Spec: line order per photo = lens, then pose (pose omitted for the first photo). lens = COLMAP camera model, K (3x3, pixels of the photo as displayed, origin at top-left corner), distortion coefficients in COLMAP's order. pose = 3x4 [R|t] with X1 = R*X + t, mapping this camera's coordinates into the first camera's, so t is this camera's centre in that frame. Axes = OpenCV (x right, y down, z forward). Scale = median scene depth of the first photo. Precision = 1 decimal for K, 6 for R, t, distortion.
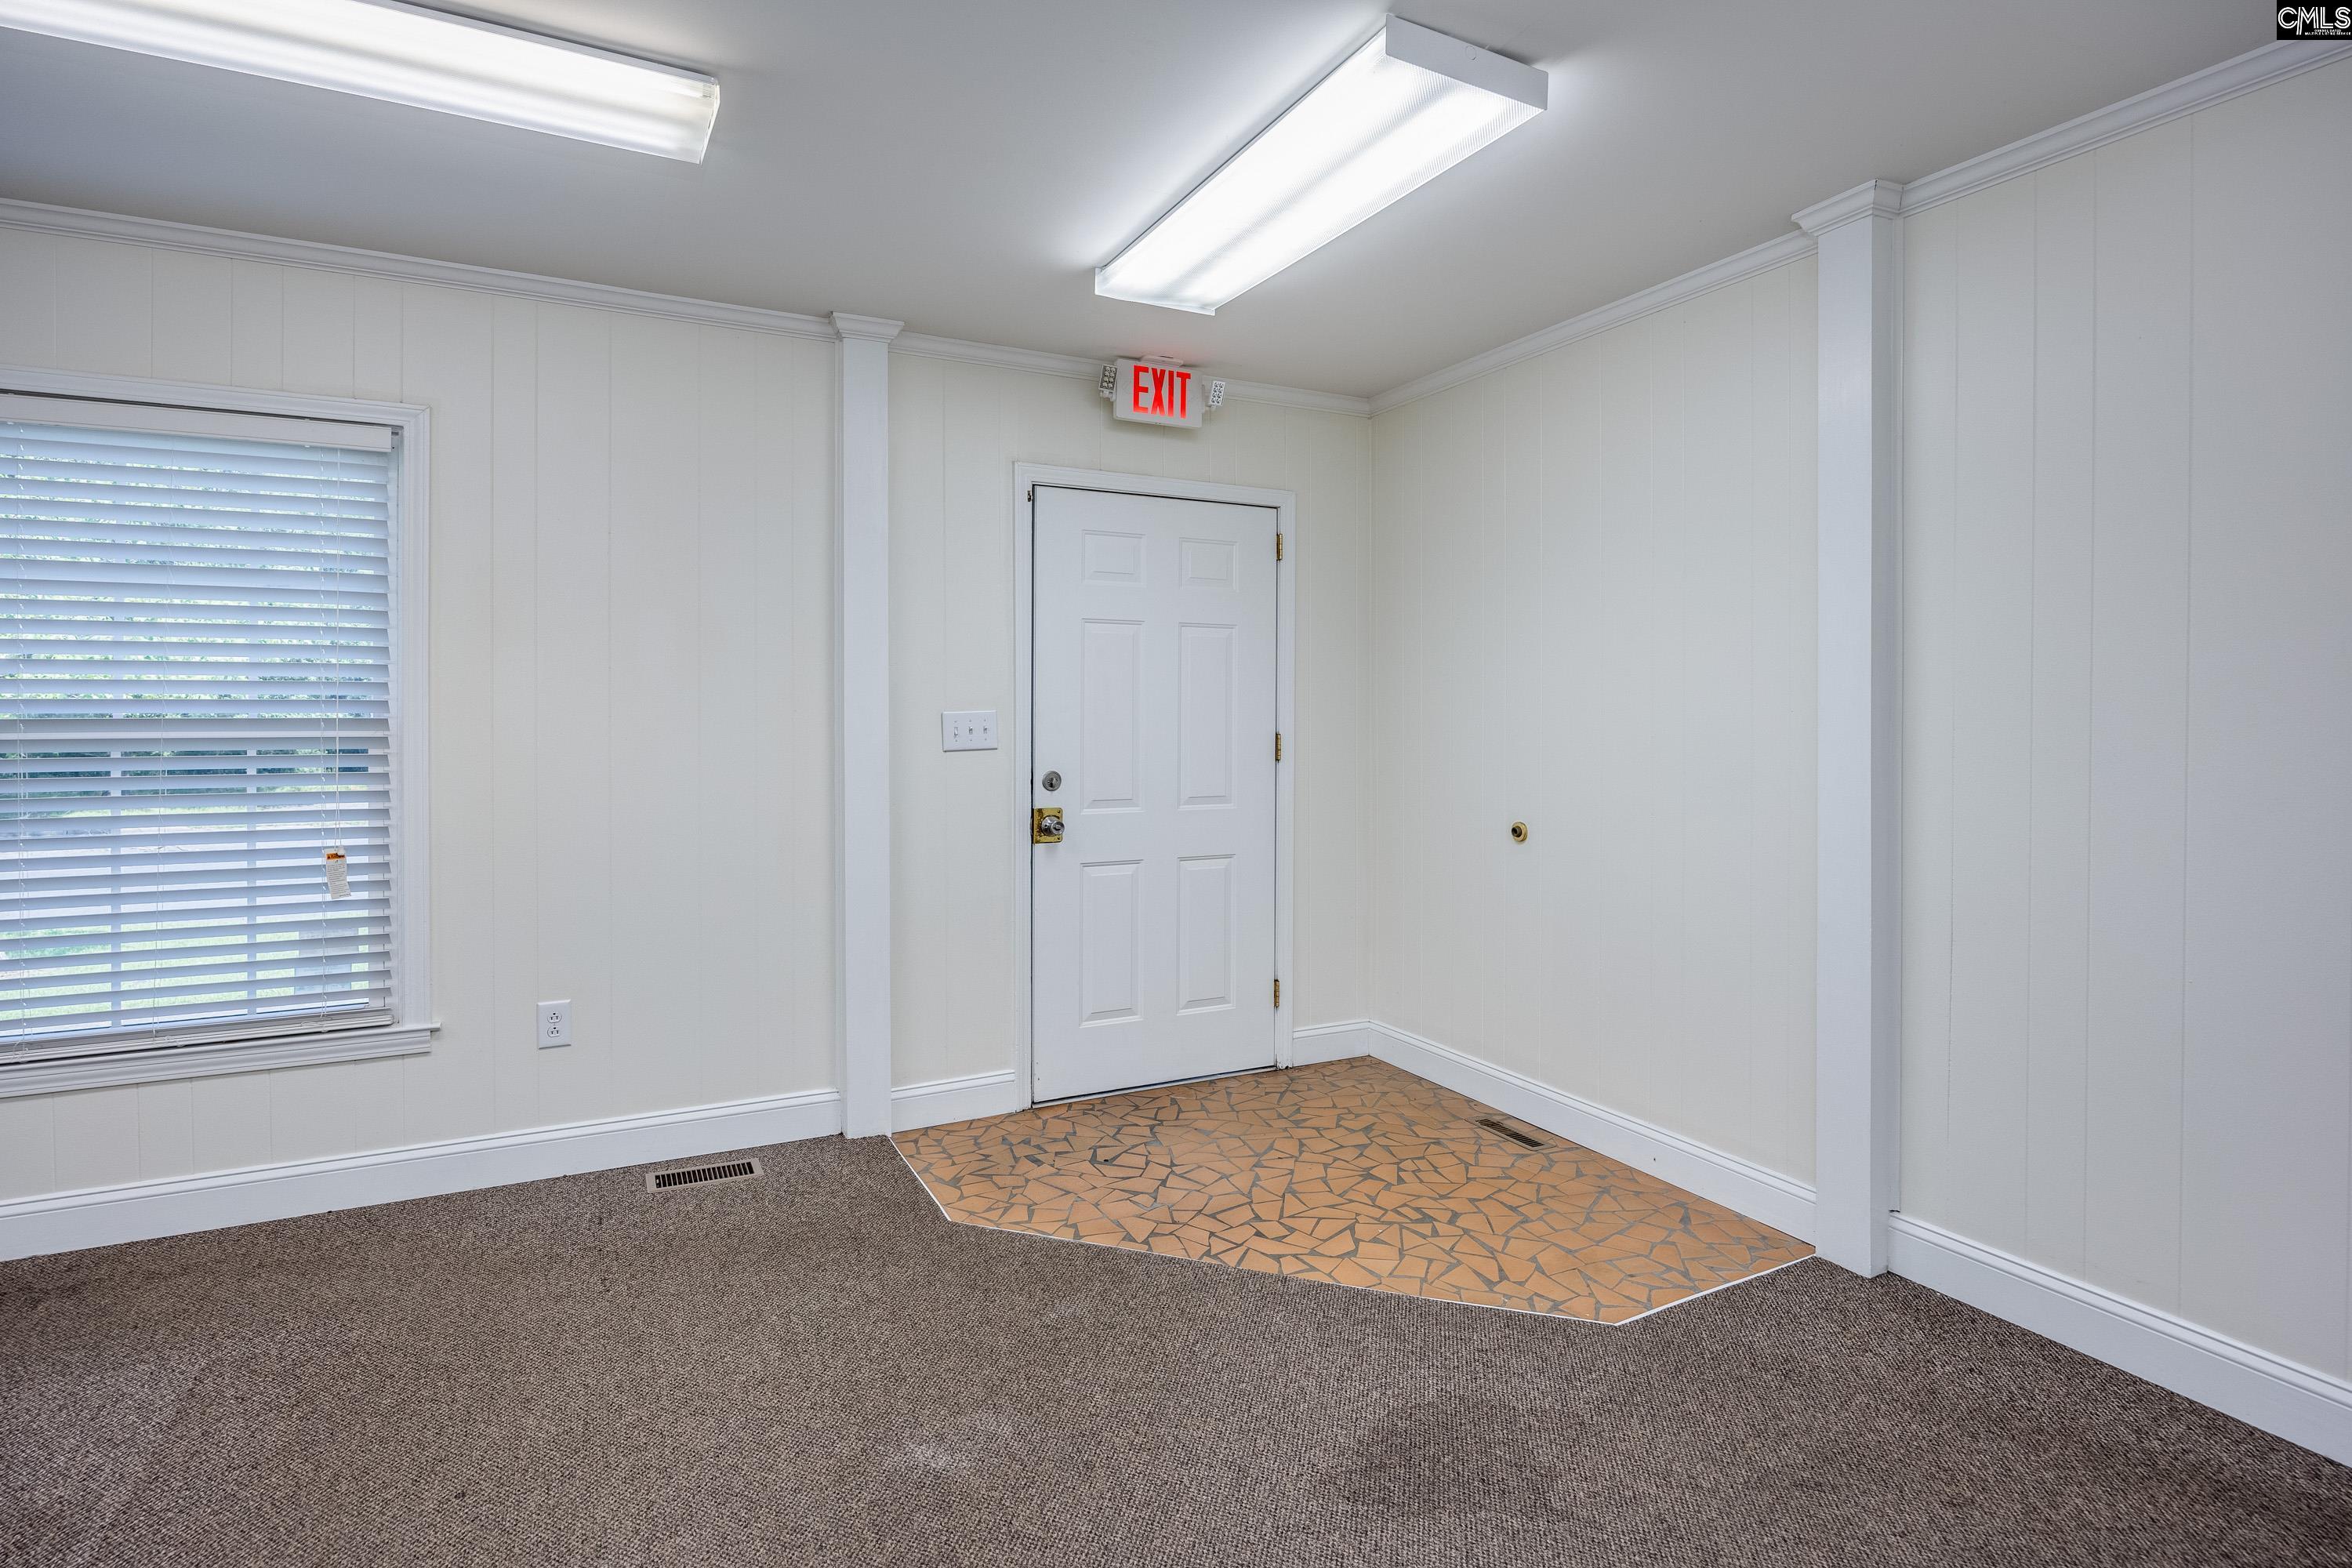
lens RADIAL K [[1163.2, 0, 1169.4], [0, 1163.2, 730.6], [0, 0, 1]] dist [-0.010481, 0.000168]
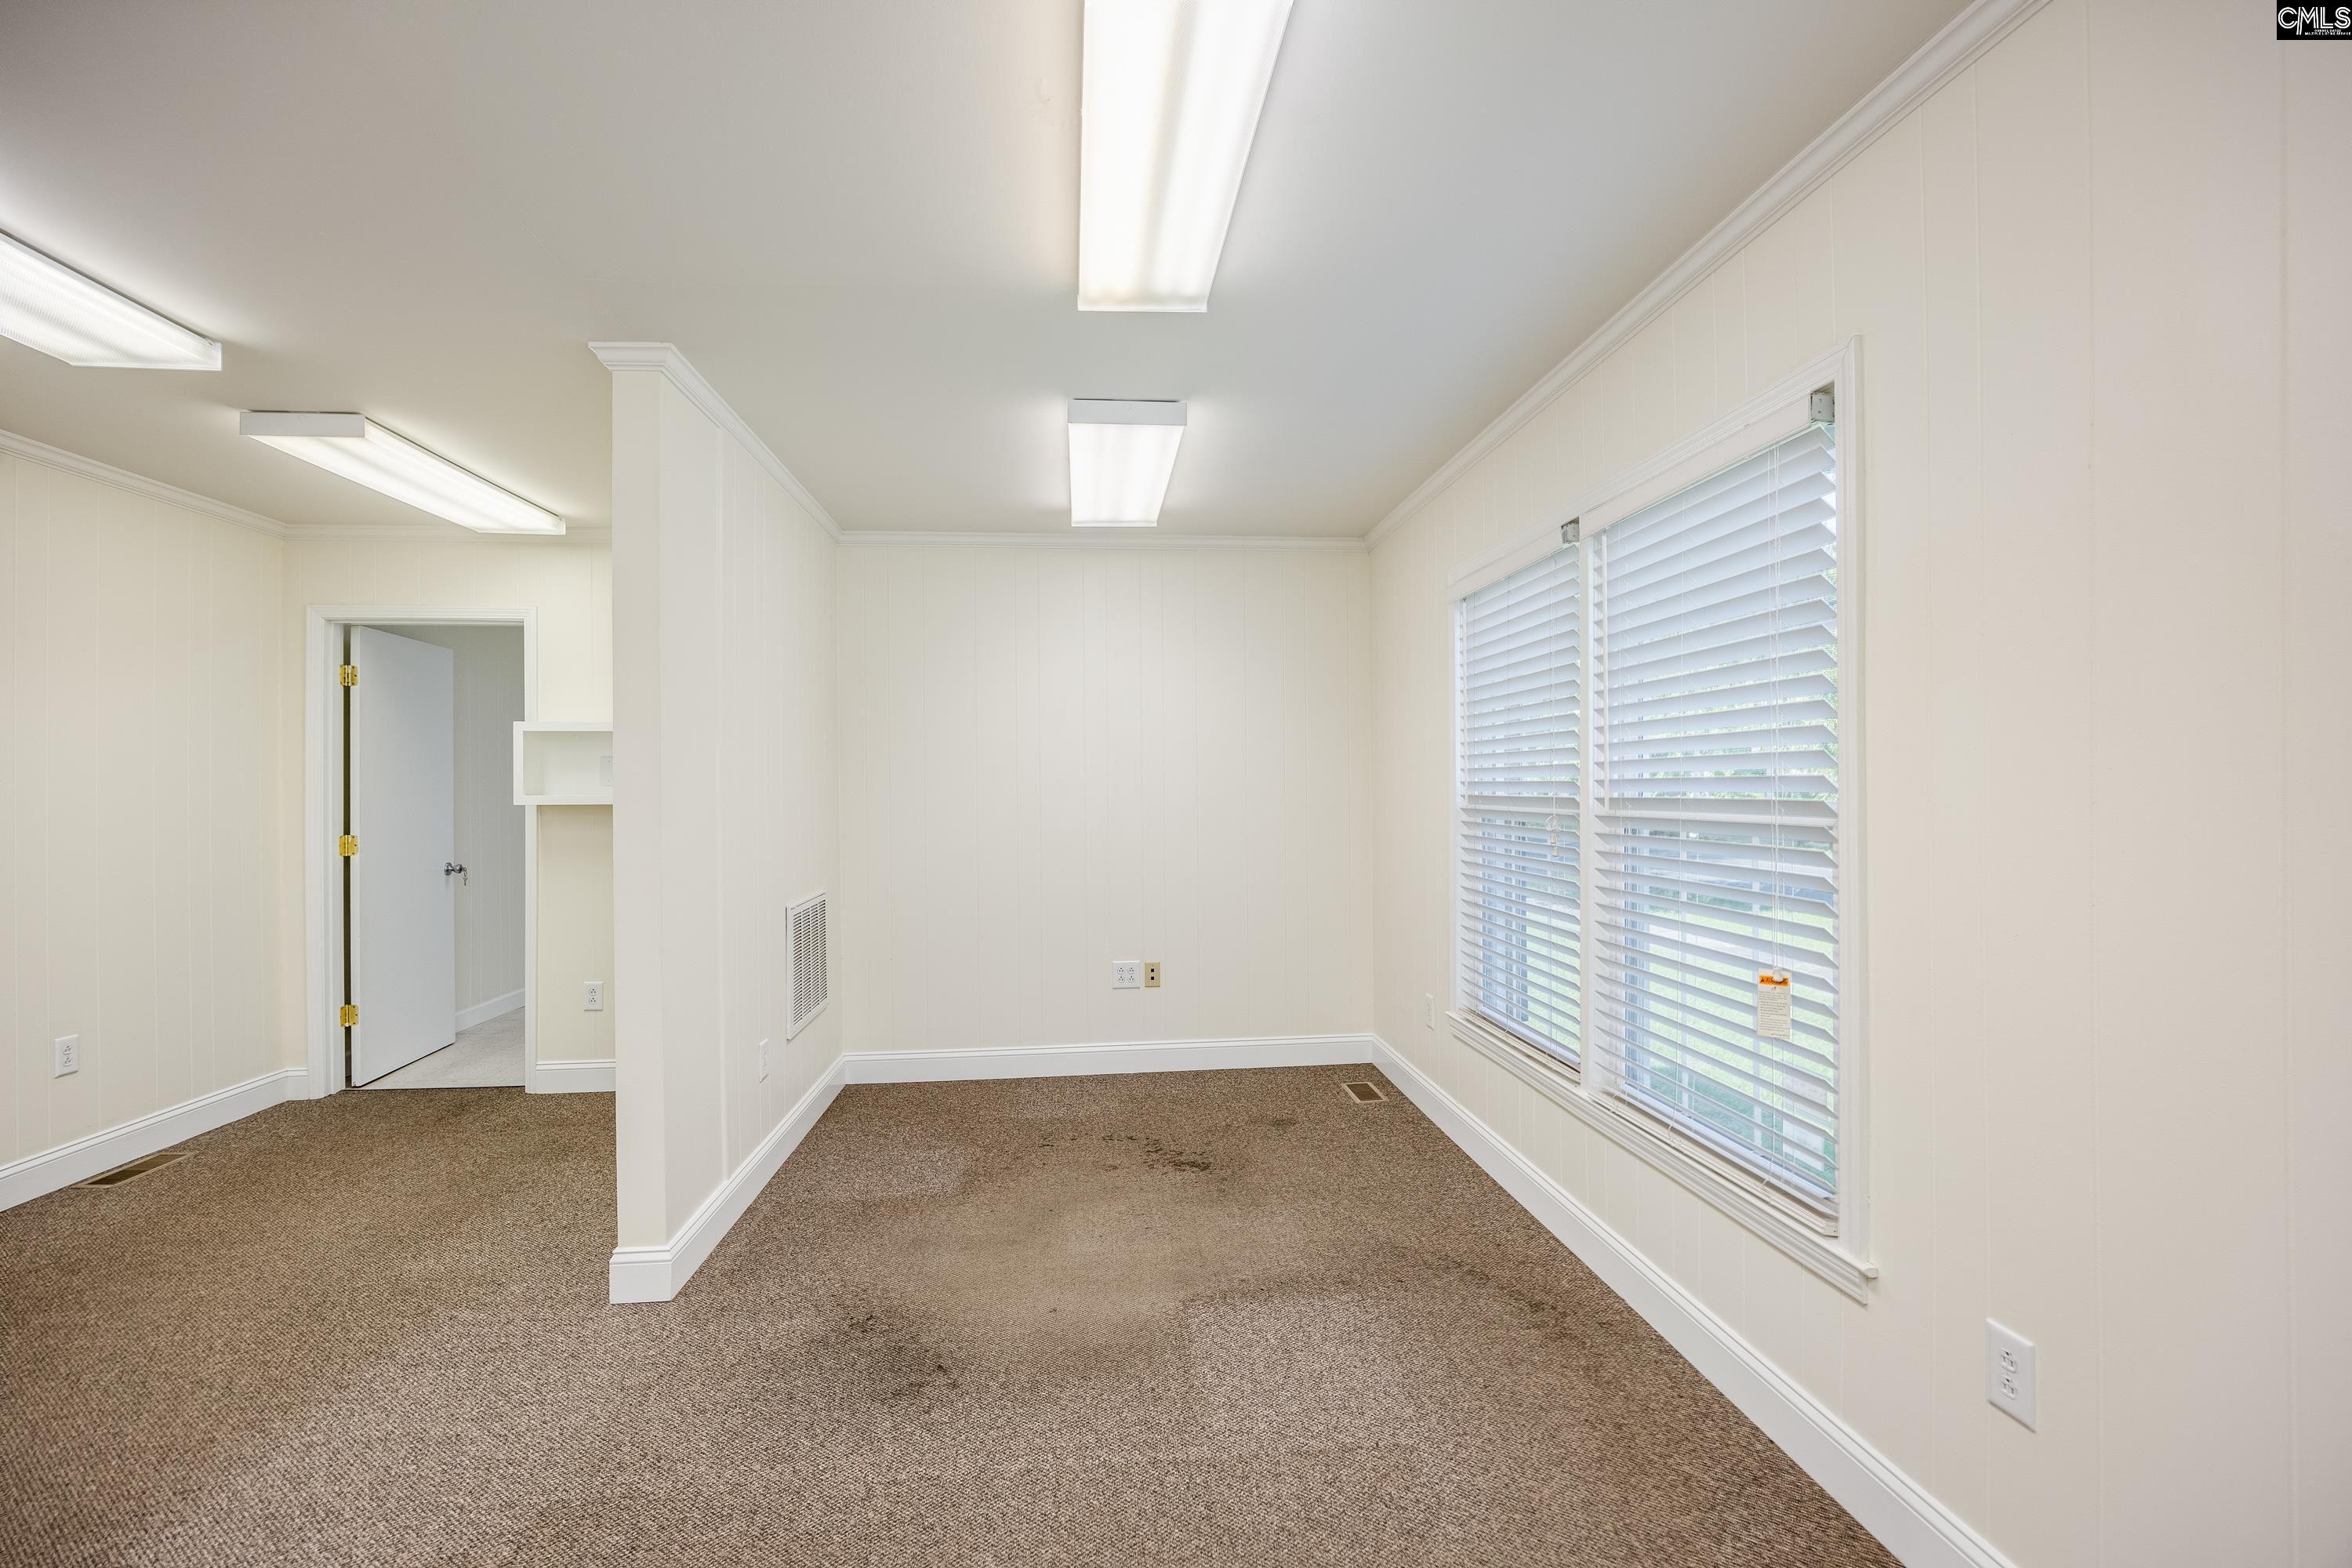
lens RADIAL K [[1069.5, 0, 1176.0], [0, 1069.5, 784.0], [0, 0, 1]] dist [0.000558, 0.000104]
pose [[-0.378571, -0.001616, -0.925571, 0.074995], [-0.007584, 0.999970, 0.001356, -0.017120], [0.925541, 0.007533, -0.378572, 0.803230]]
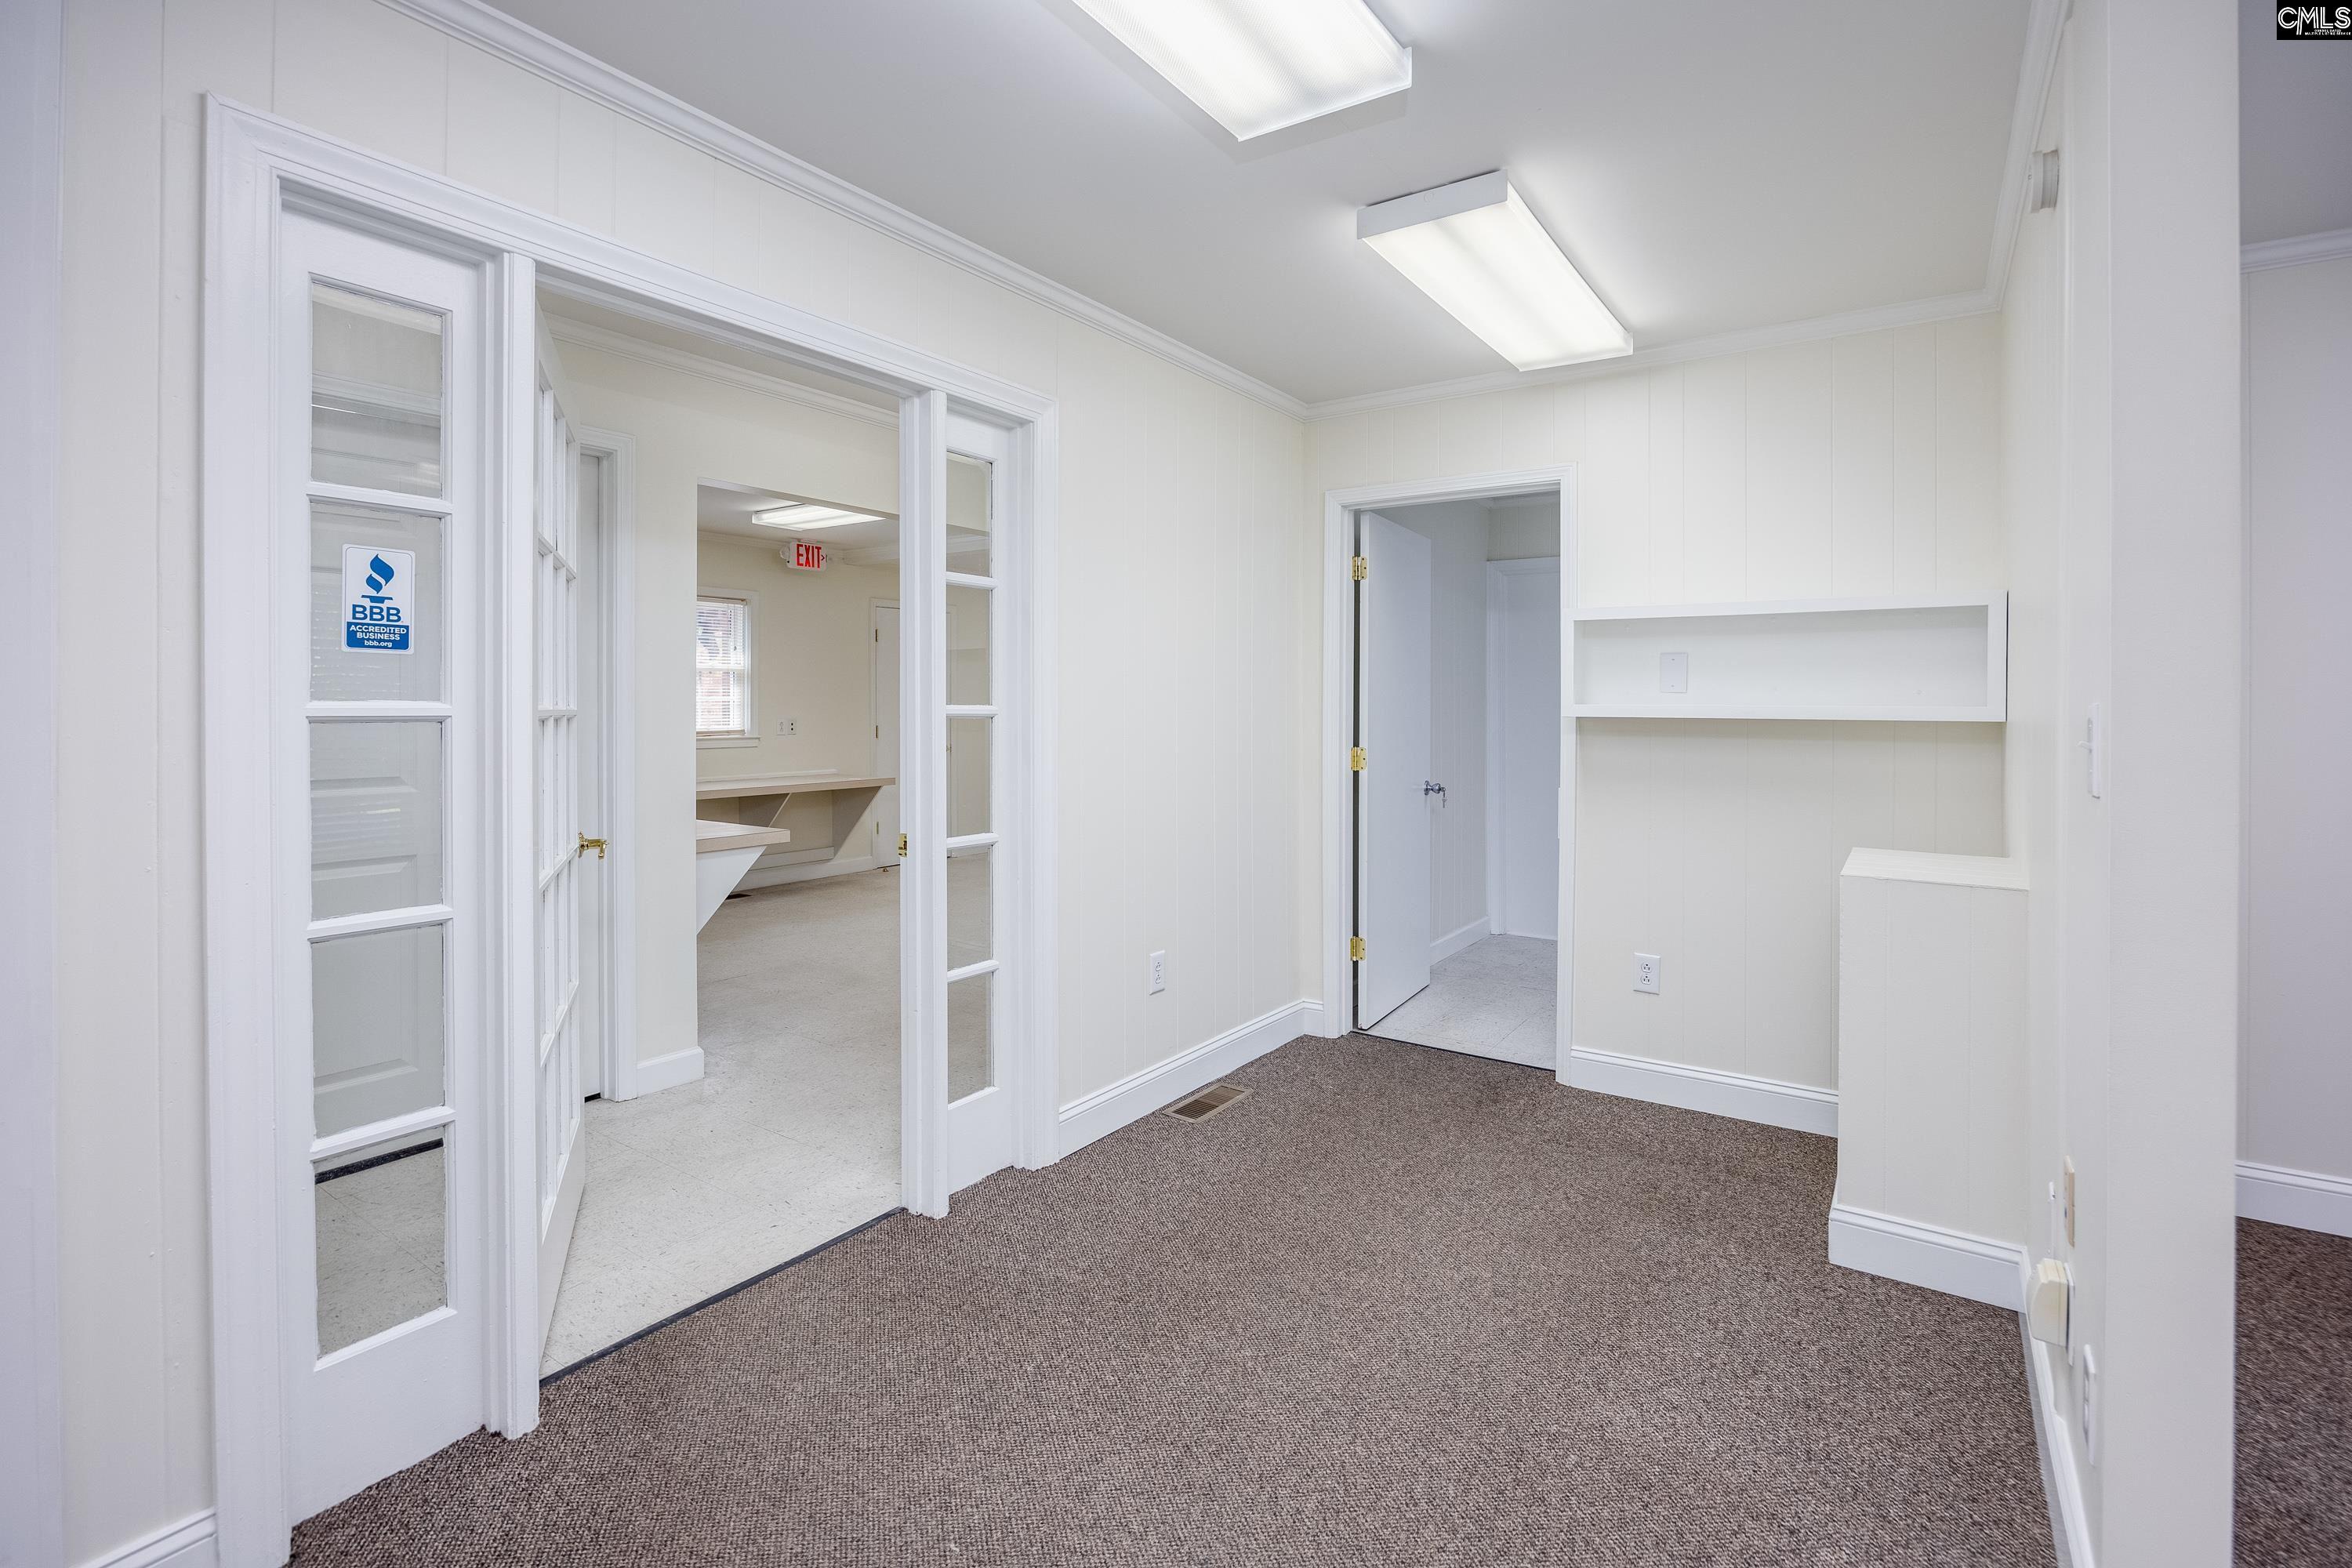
lens RADIAL K [[1096.3, 0, 1176.1], [0, 1096.3, 712.5], [0, 0, 1]] dist [-0.002834, 0.000056]
pose [[-0.877698, -0.000548, -0.479215, -0.014668], [-0.010939, 0.999762, 0.018891, -0.001911], [0.479090, 0.021823, -0.877494, 0.276564]]
